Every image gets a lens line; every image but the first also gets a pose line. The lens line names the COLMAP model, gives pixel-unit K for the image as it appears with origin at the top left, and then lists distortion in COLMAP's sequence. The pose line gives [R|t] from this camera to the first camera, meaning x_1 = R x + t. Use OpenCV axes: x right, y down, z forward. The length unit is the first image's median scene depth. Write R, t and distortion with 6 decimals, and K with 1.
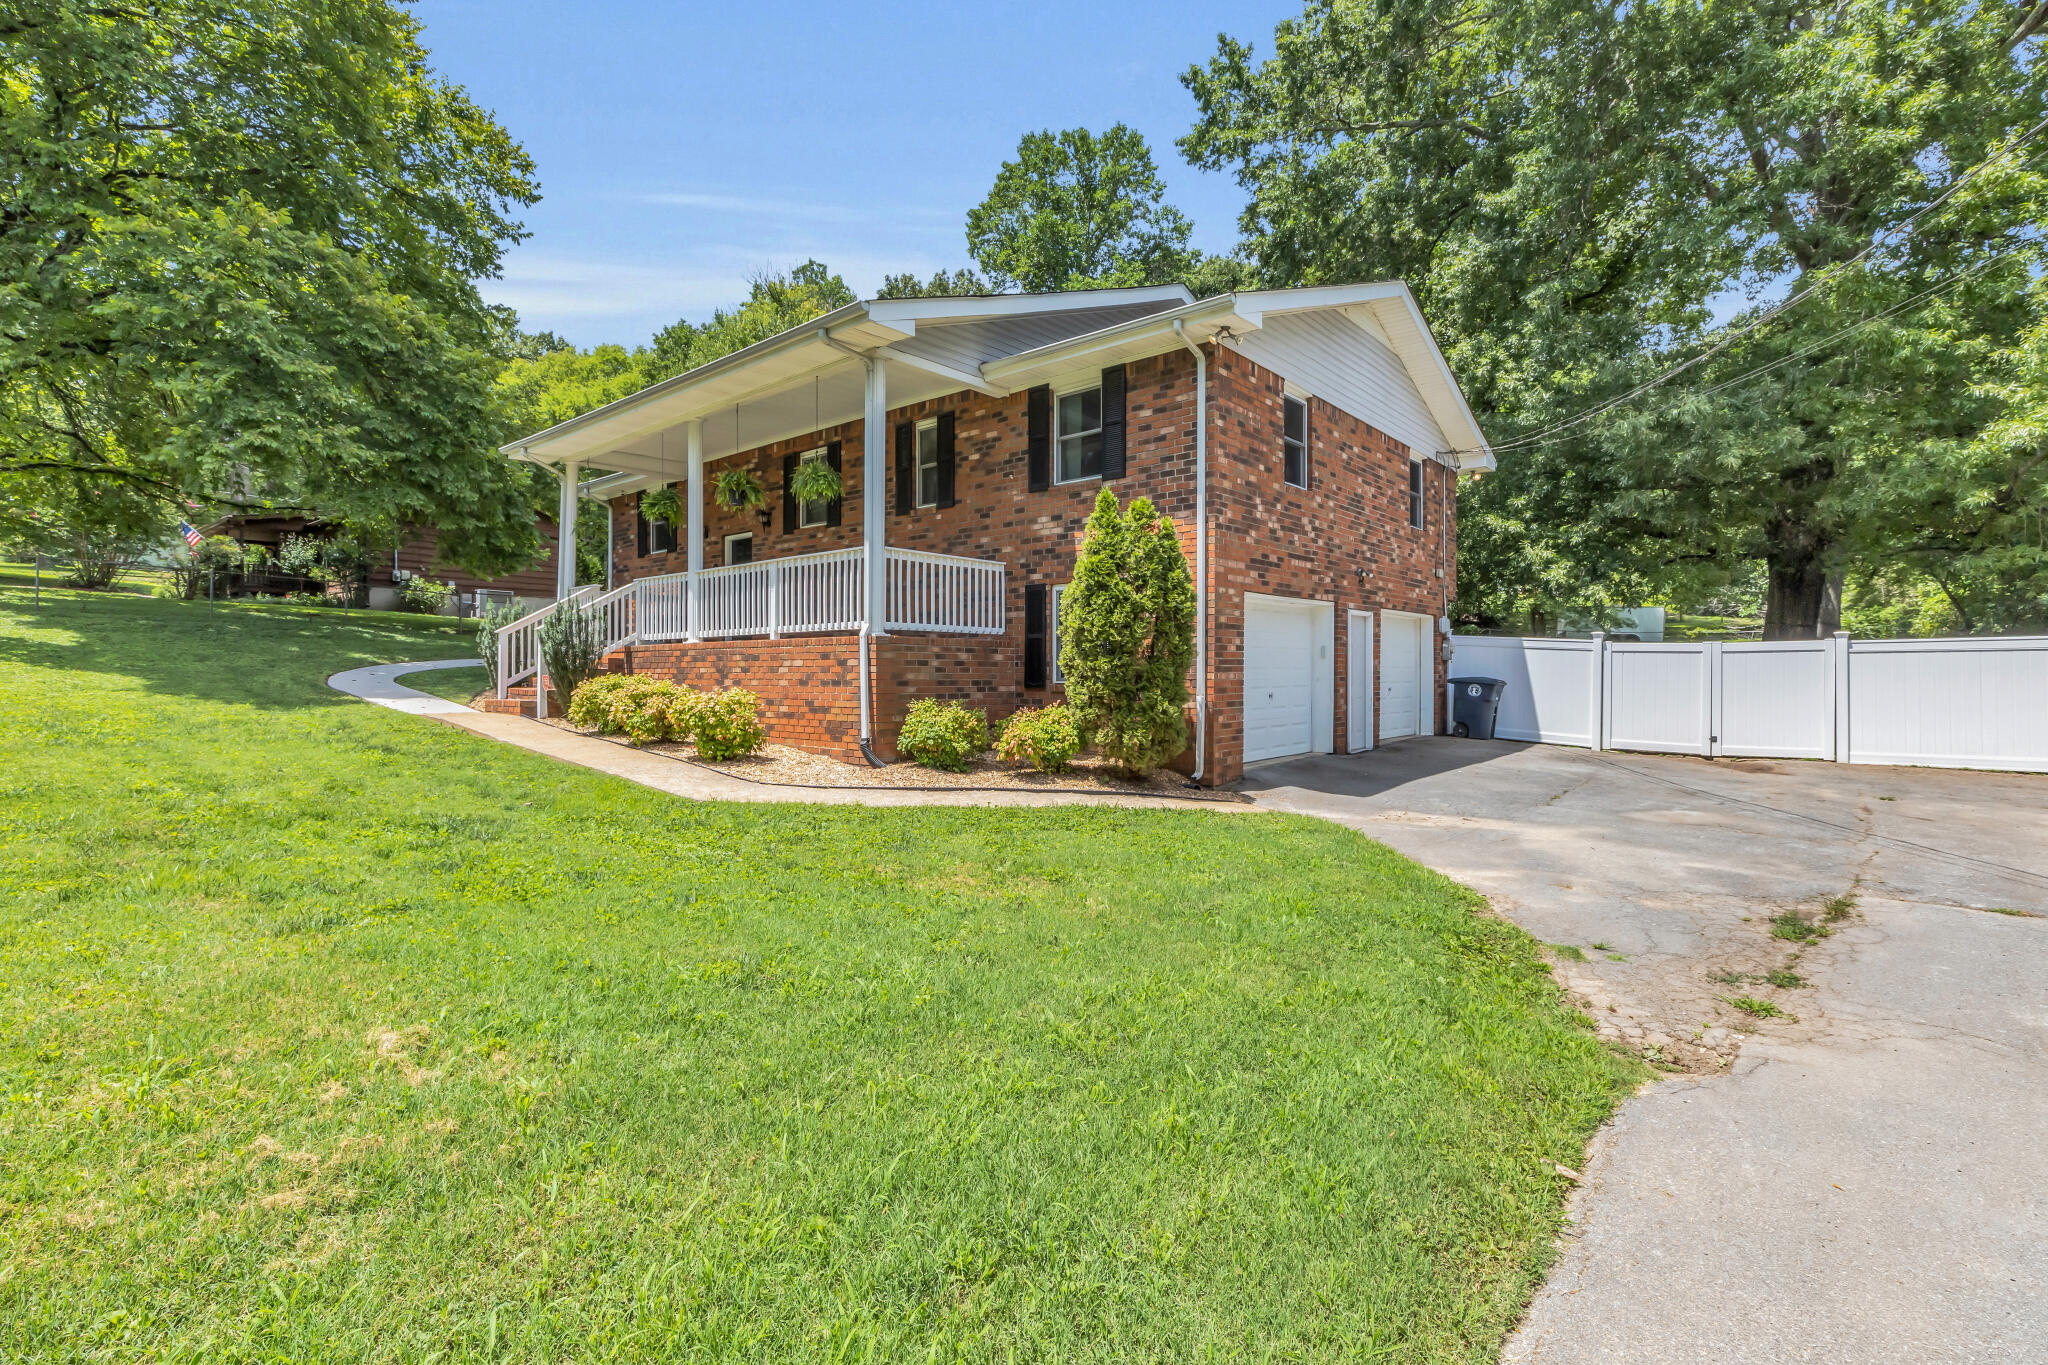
lens RADIAL K [[938.5, 0, 1019.2], [0, 938.5, 676.5], [0, 0, 1]] dist [0.001437, 0.000216]
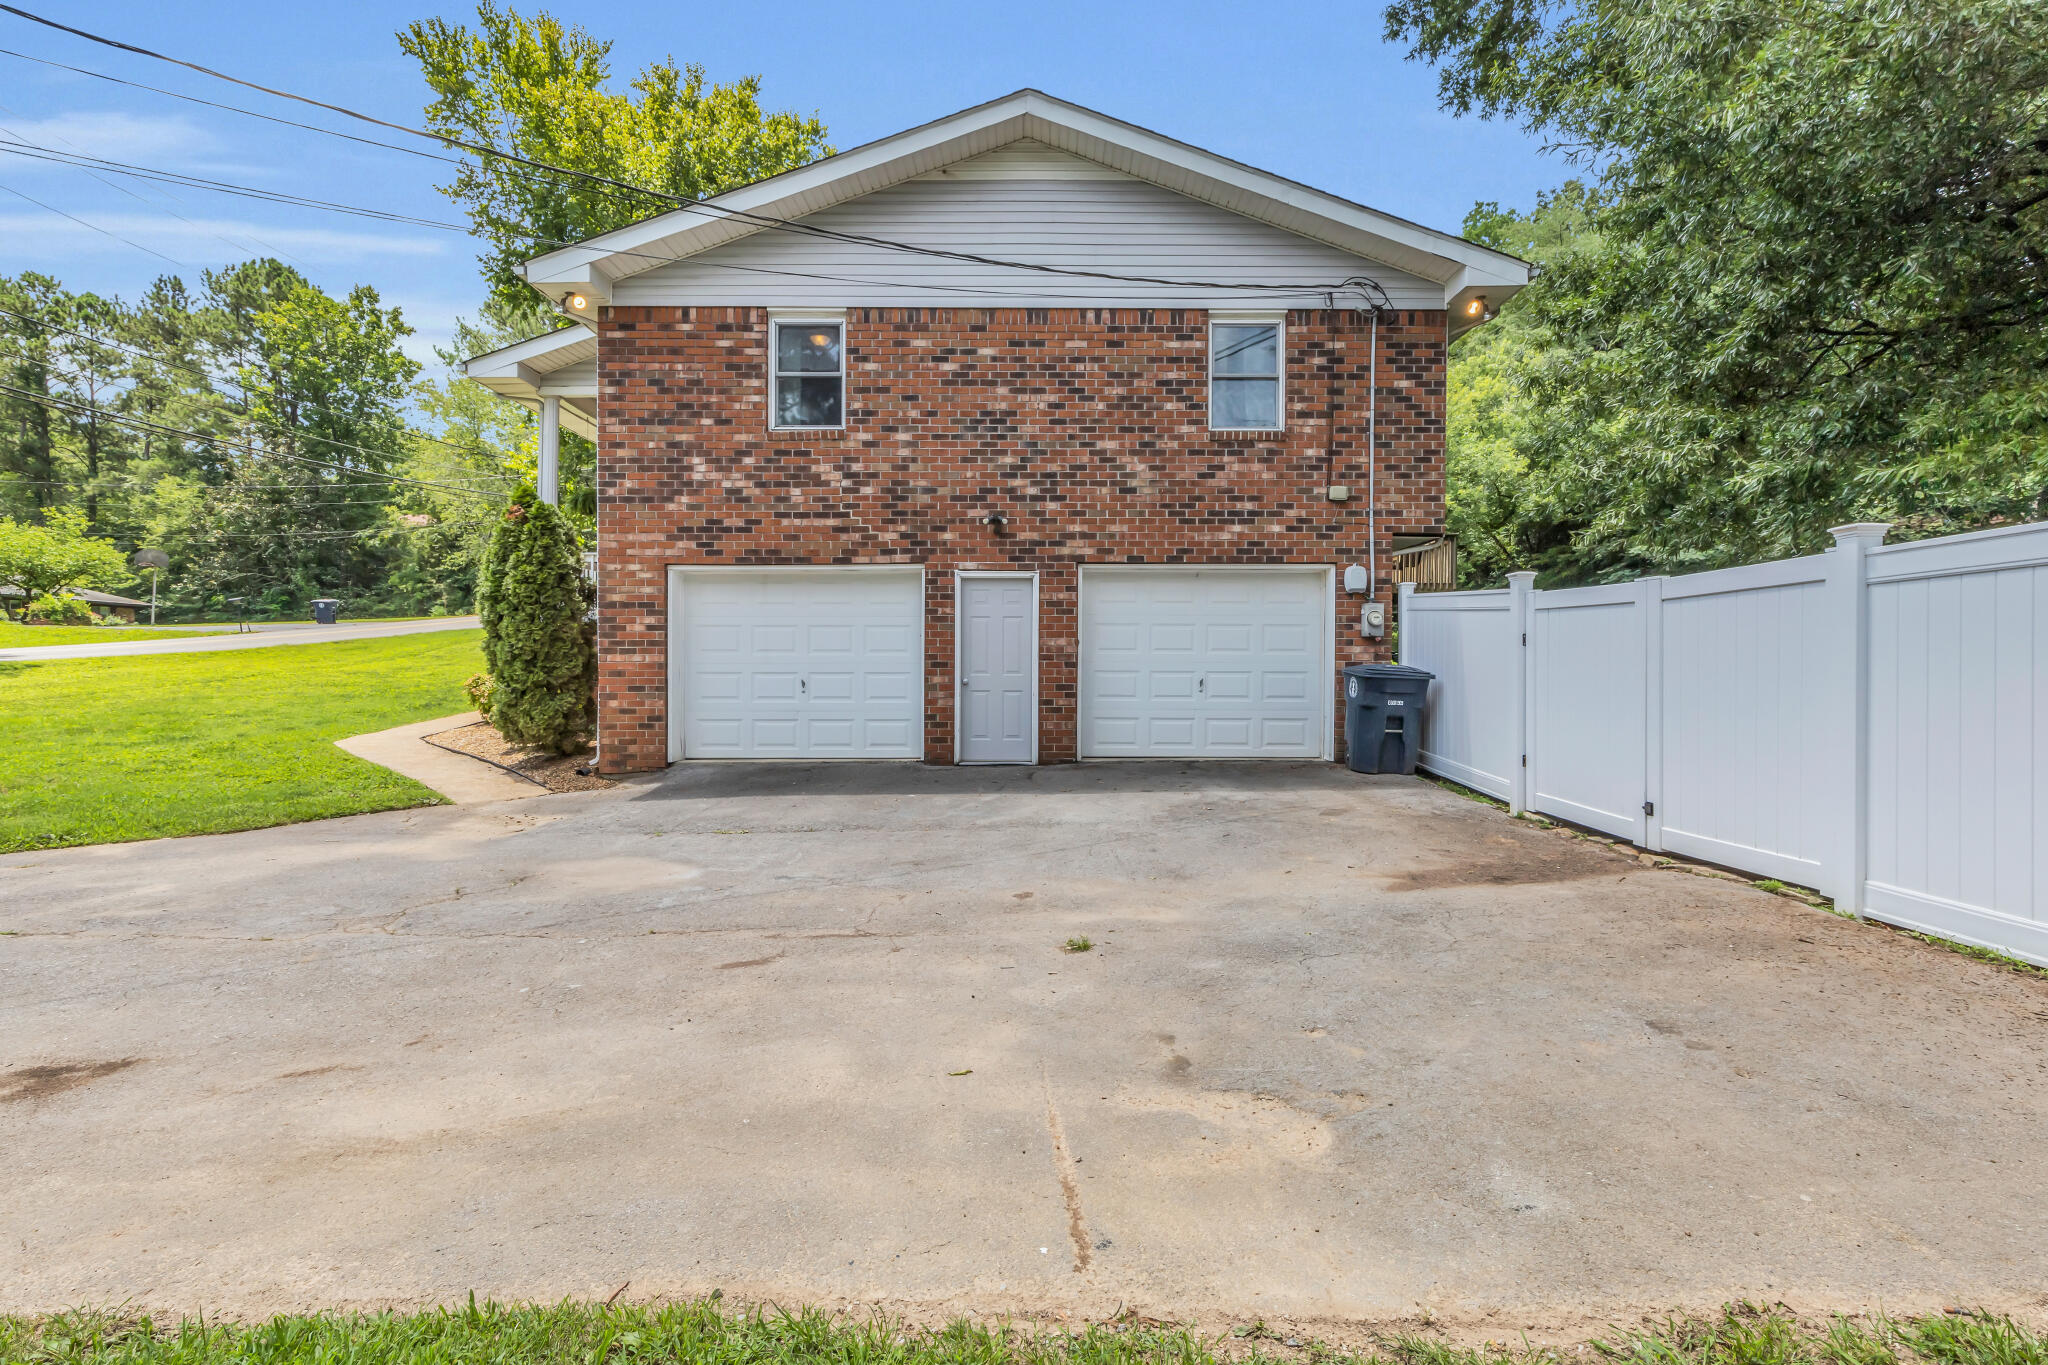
lens RADIAL K [[938.5, 0, 1021.2], [0, 938.5, 674.4], [0, 0, 1]] dist [0.001437, 0.000216]
pose [[0.649069, 0.005960, -0.760706, 1.031671], [-0.007175, 0.999973, 0.001713, 0.009424], [0.760696, 0.004347, 0.649094, 0.603811]]
